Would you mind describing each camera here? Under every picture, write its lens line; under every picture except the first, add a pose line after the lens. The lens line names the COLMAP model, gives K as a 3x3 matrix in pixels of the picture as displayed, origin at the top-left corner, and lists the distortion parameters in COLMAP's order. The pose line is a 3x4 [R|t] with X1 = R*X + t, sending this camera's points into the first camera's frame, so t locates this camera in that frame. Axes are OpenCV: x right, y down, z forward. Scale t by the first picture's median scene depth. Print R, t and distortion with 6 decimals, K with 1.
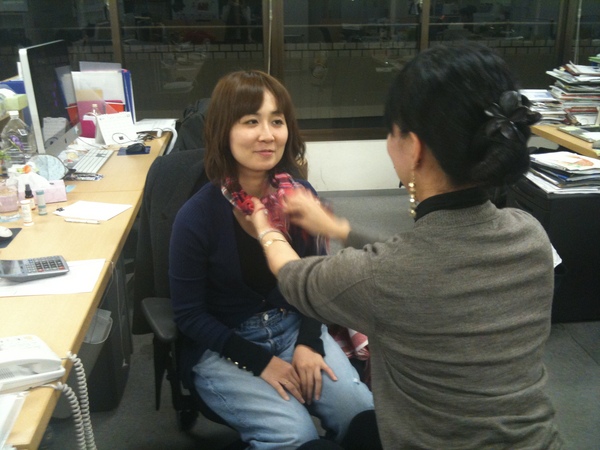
lens RADIAL K [[557.3, 0, 300.0], [0, 557.3, 225.0], [0, 0, 1]] dist [0.006192, -0.117599]
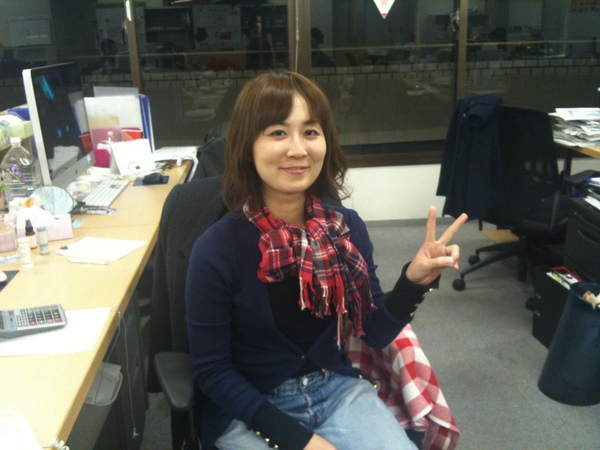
lens RADIAL K [[557.3, 0, 300.0], [0, 557.3, 225.0], [0, 0, 1]] dist [0.006192, -0.117599]
pose [[0.999055, -0.012594, -0.041588, -0.018946], [0.010404, 0.998569, -0.052451, -0.011874], [0.042189, 0.051968, 0.997757, 0.114307]]
